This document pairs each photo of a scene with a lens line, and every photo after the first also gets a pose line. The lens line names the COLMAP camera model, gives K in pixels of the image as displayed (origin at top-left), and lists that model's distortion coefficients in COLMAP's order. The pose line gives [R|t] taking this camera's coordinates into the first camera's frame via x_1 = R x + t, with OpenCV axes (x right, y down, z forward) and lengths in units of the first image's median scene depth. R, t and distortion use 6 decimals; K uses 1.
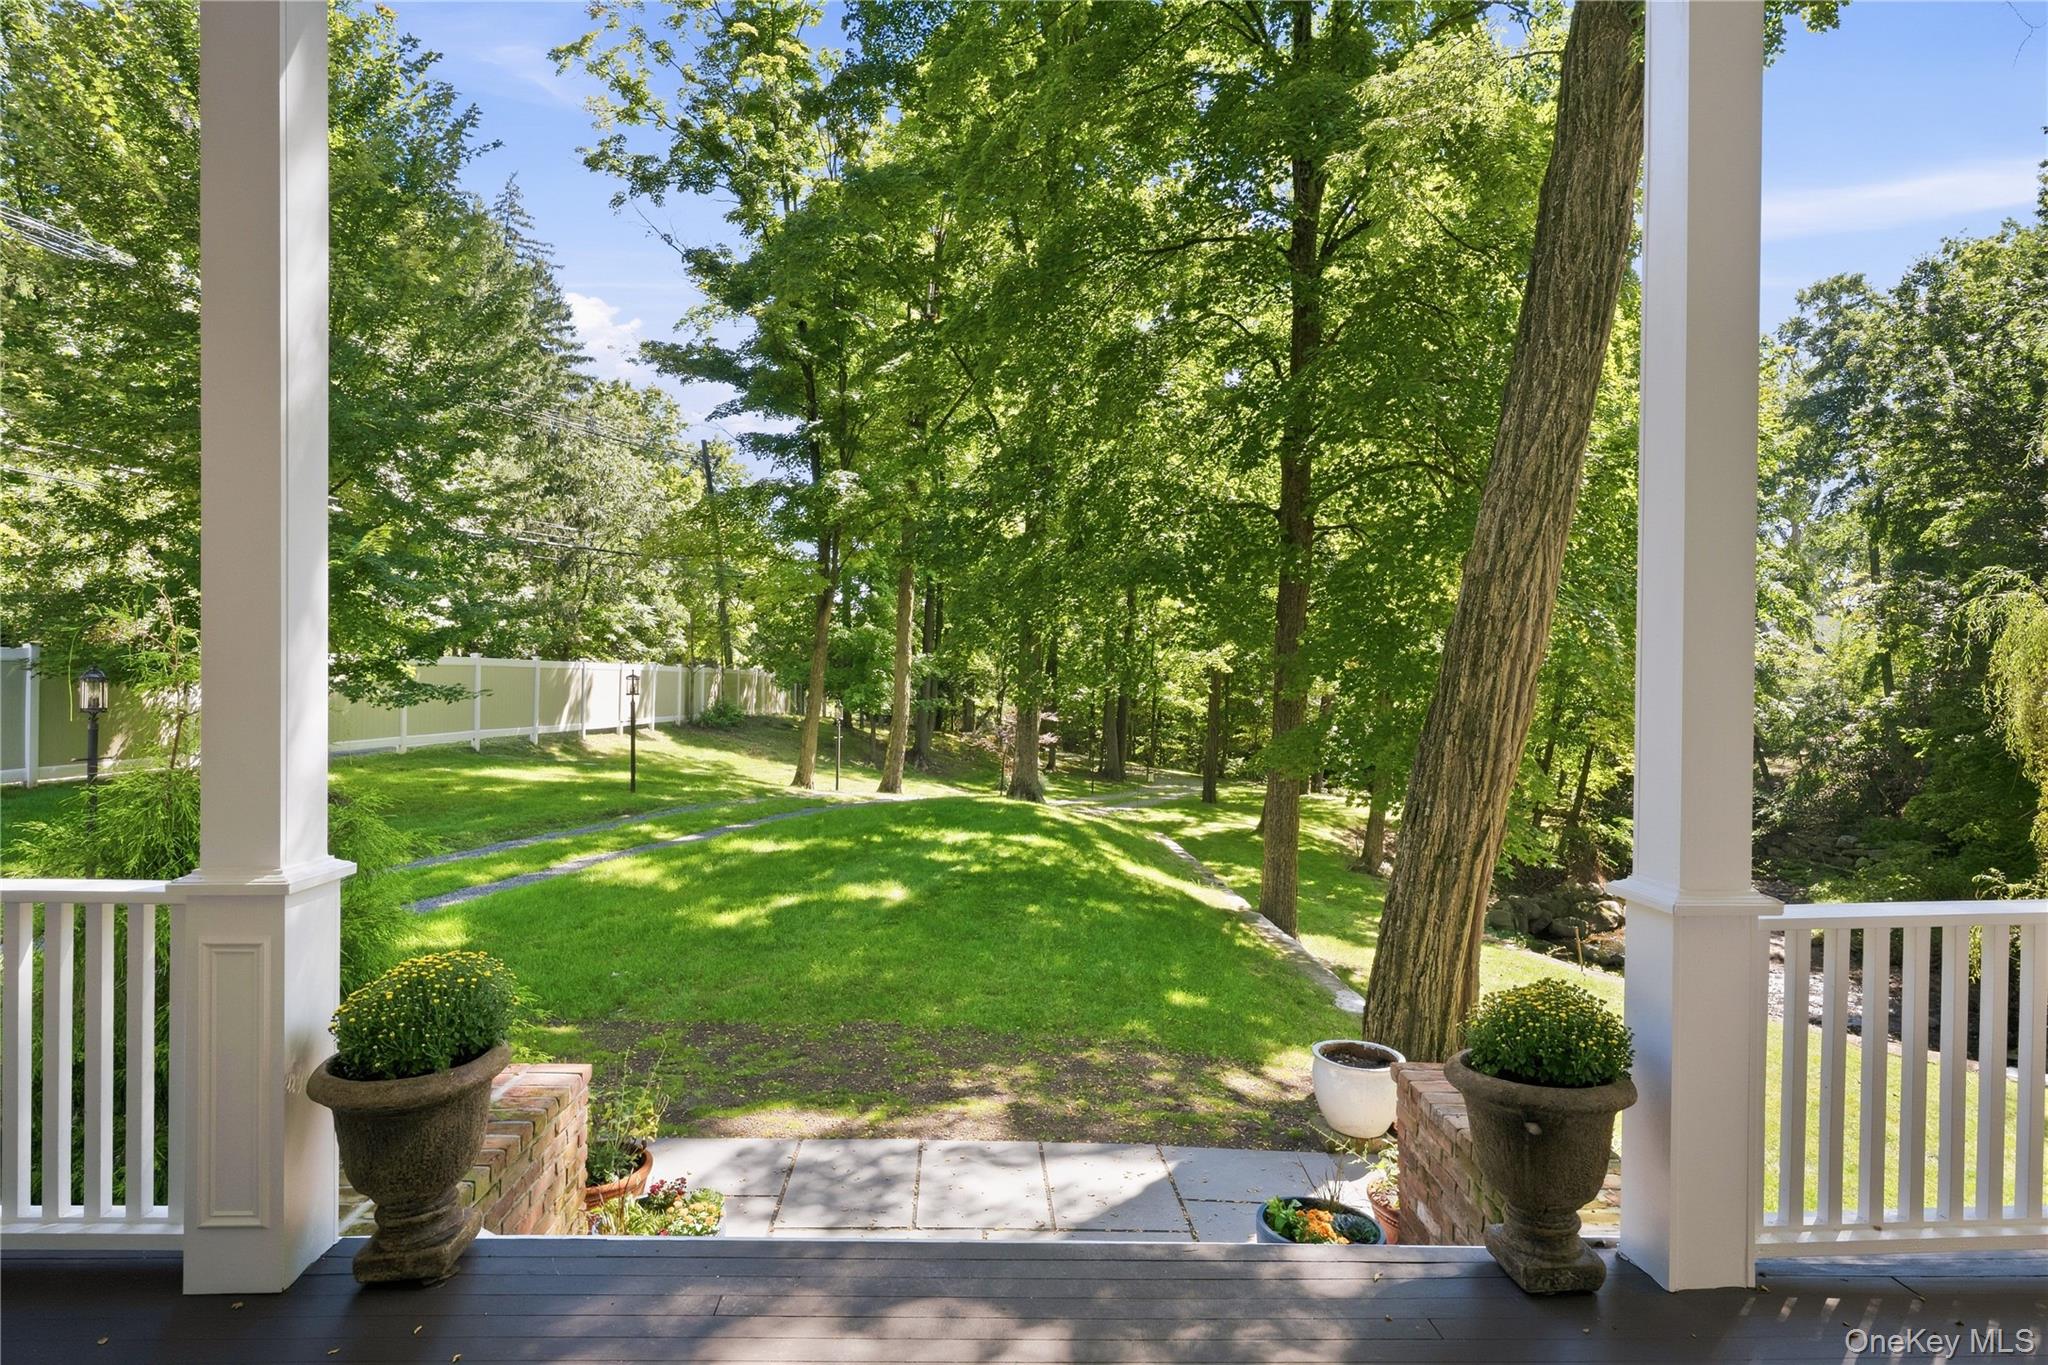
lens RADIAL K [[1118.3, 0, 1019.7], [0, 1118.3, 674.4], [0, 0, 1]] dist [-0.002259, -0.000588]
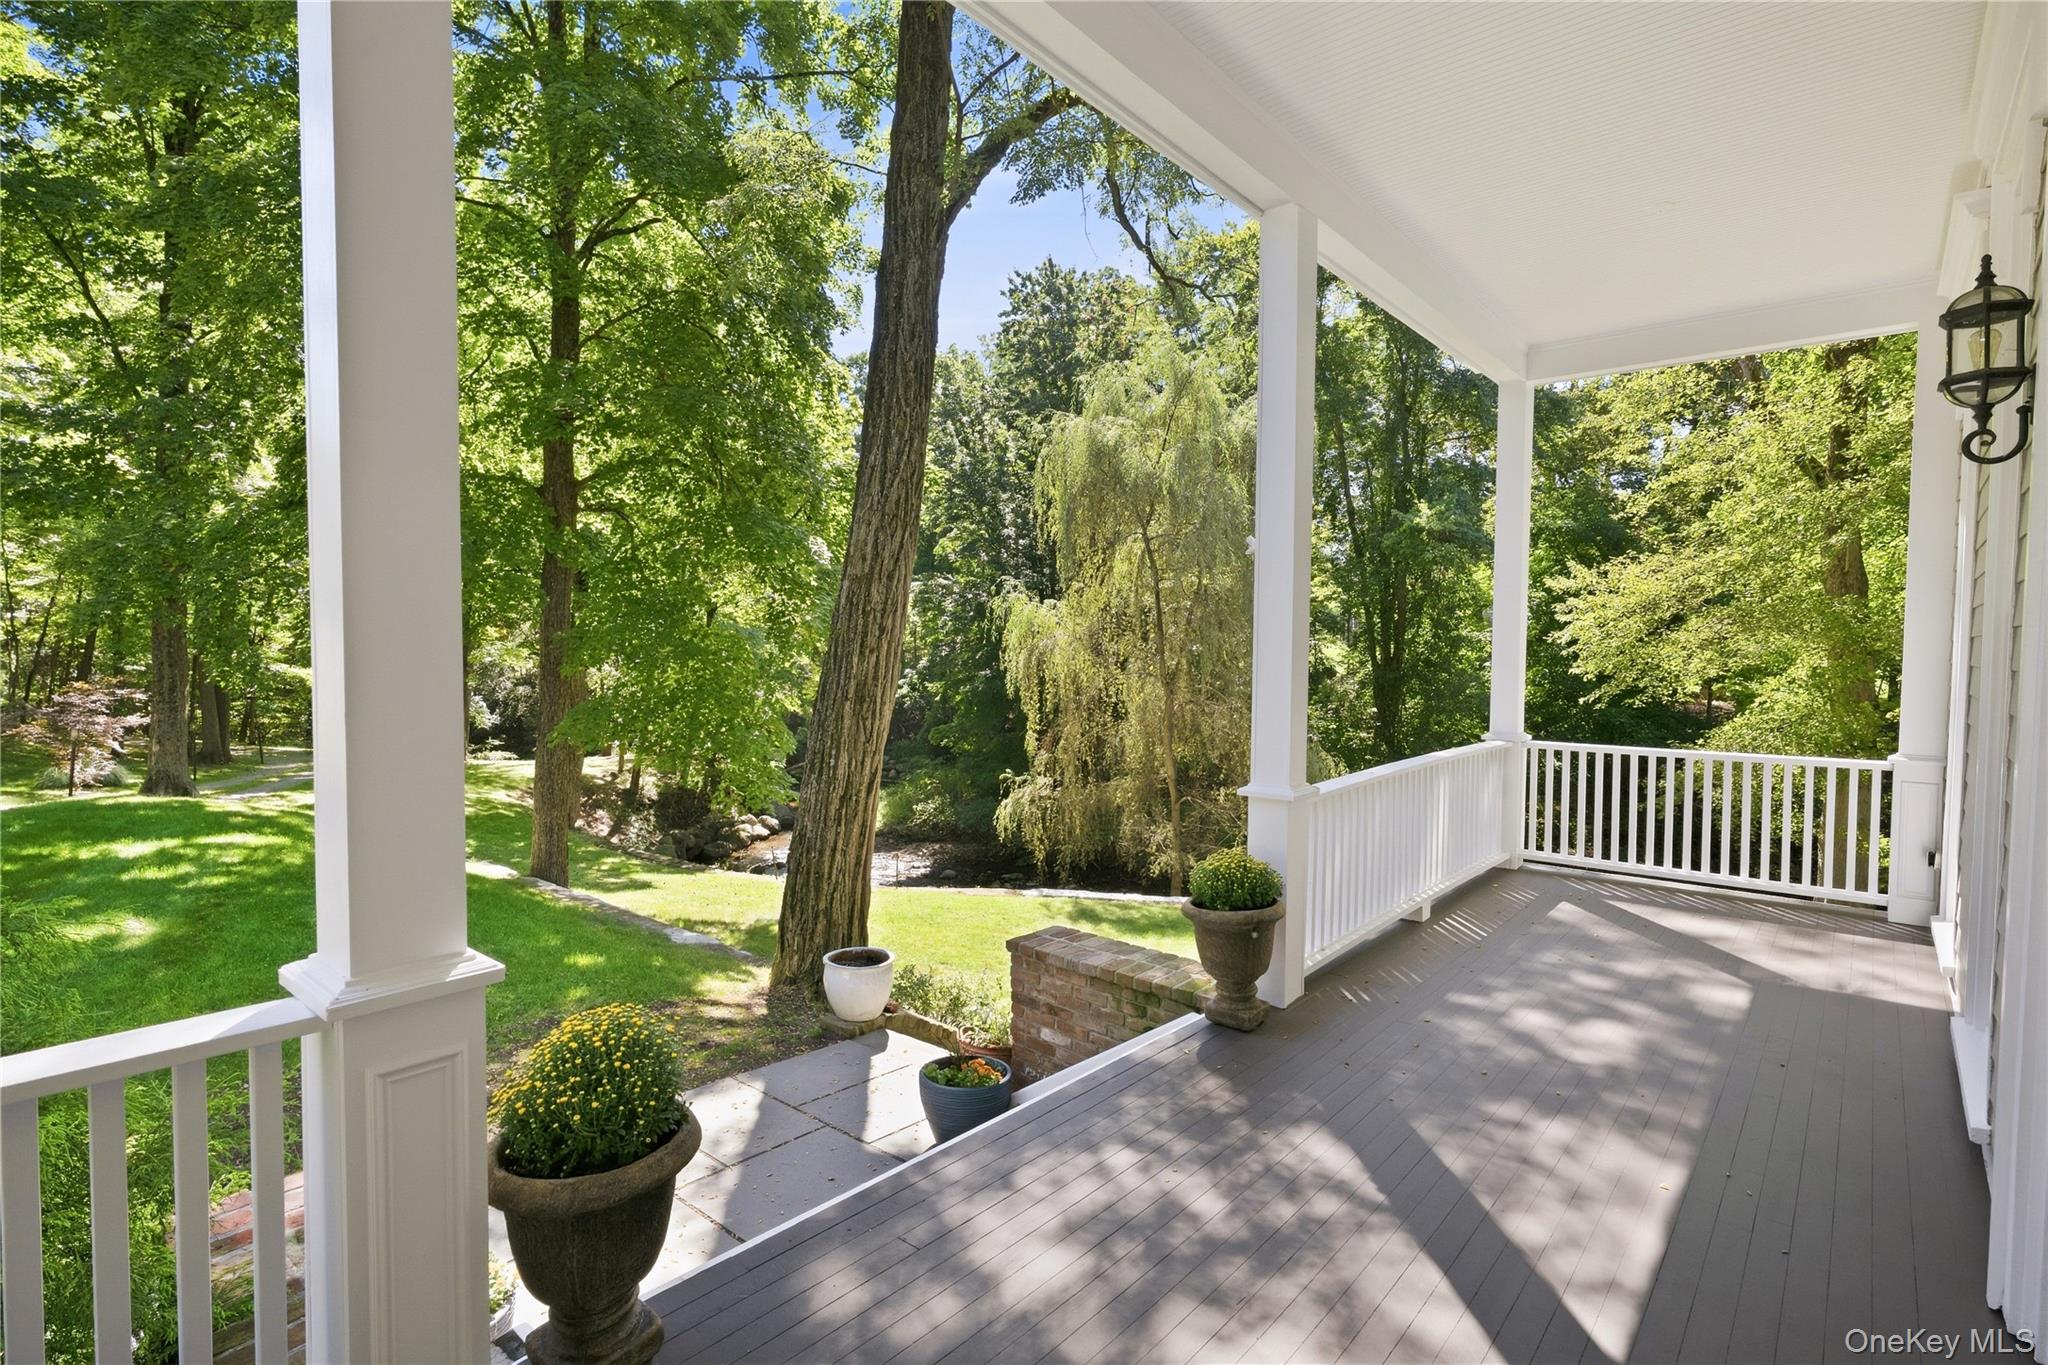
lens RADIAL K [[1001.7, 0, 1024.0], [0, 1001.7, 682.5], [0, 0, 1]] dist [-0.002164, 0.000141]
pose [[0.668073, -0.028648, 0.743544, -0.323655], [-0.004426, 0.999088, 0.042471, -0.016054], [-0.744082, -0.031665, 0.667337, 0.088687]]
